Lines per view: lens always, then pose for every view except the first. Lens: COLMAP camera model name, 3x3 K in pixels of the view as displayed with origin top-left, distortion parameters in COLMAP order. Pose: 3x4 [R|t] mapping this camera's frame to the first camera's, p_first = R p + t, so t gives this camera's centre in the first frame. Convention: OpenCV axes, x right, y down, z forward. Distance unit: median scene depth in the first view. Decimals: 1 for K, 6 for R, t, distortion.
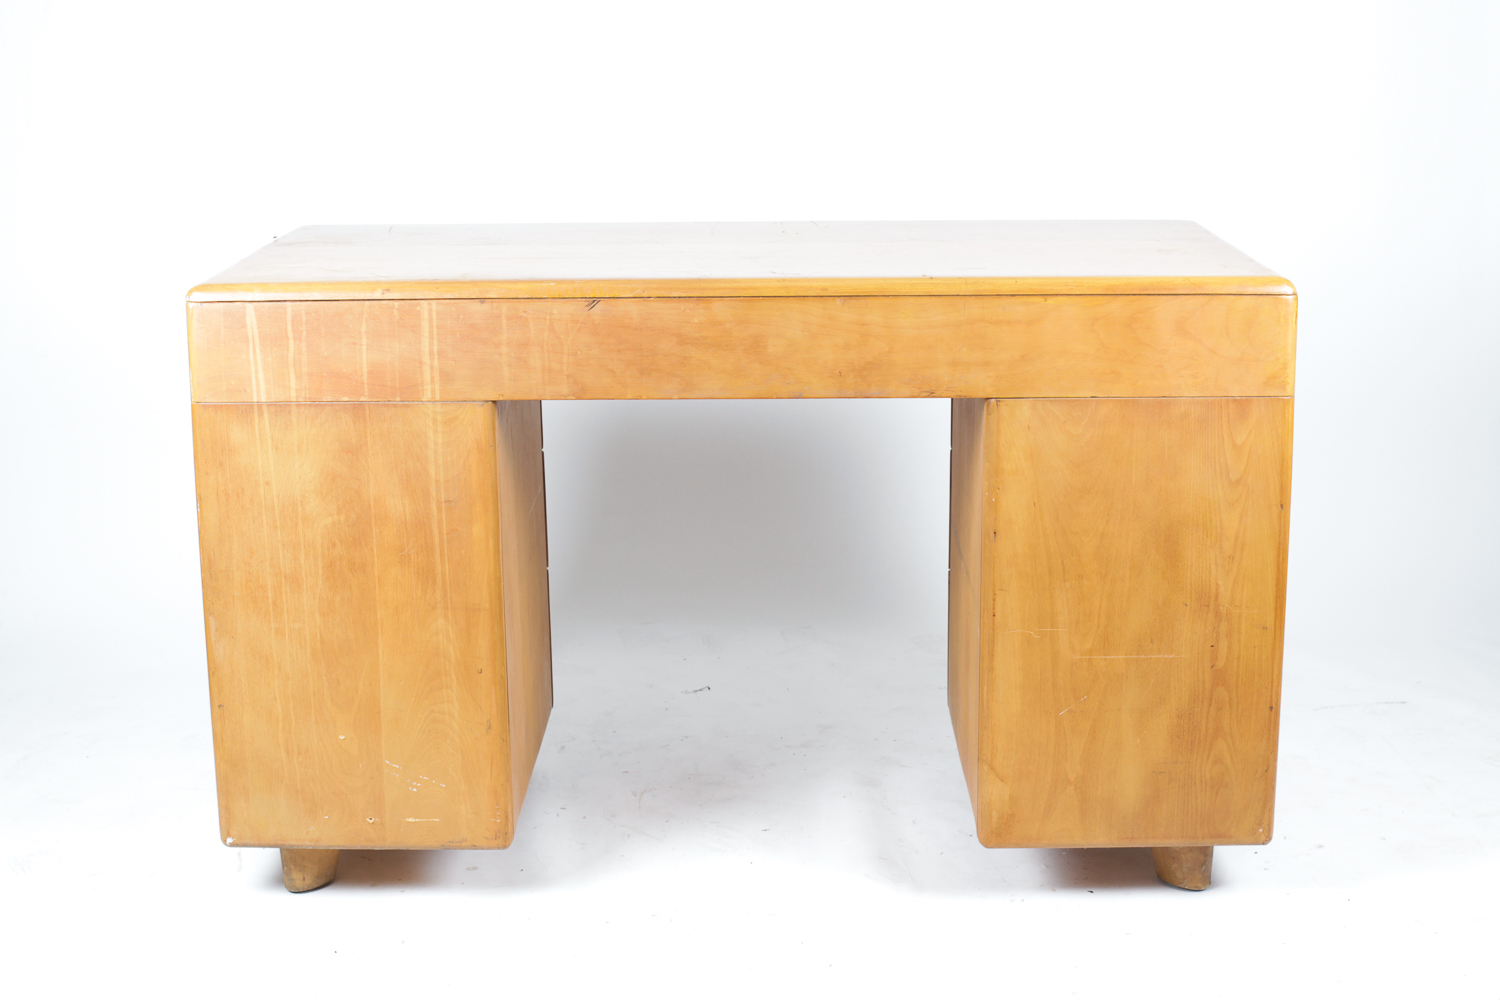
lens RADIAL K [[2260.2, 0, 748.0], [0, 2260.2, 501.1], [0, 0, 1]] dist [-0.154097, 0.000000]
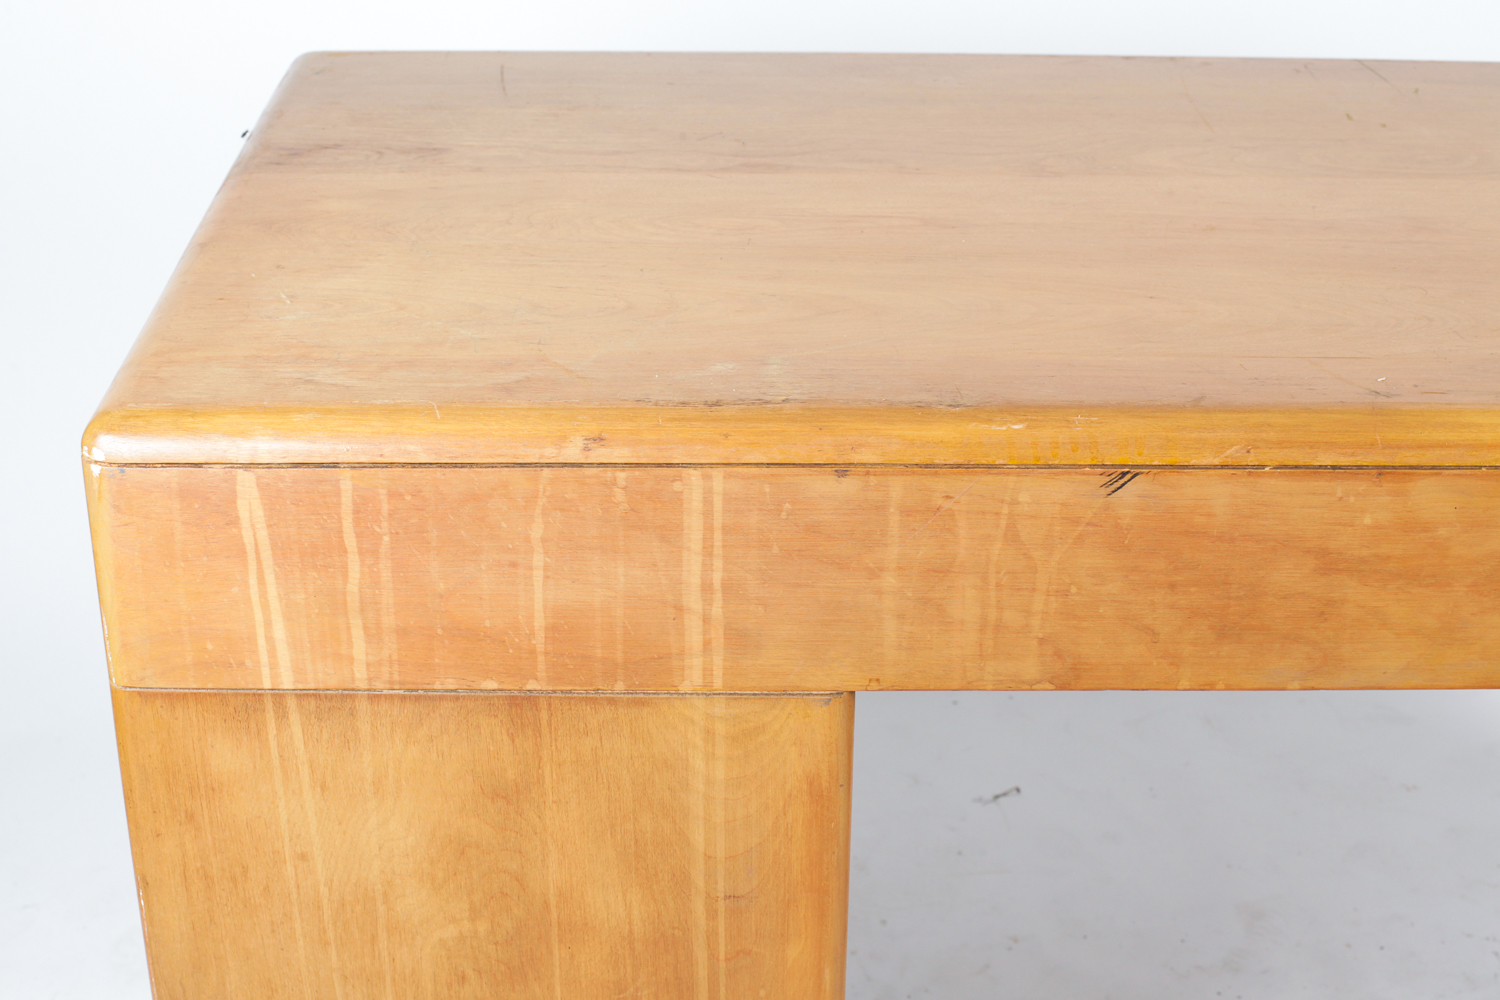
lens RADIAL K [[2347.0, 0, 750.6], [0, 2347.0, 498.4], [0, 0, 1]] dist [-0.162861, 0.000000]
pose [[0.999637, 0.003325, 0.026730, -0.143665], [-0.009198, 0.974836, 0.222732, -0.174092], [-0.025317, -0.222897, 0.974513, 0.594266]]
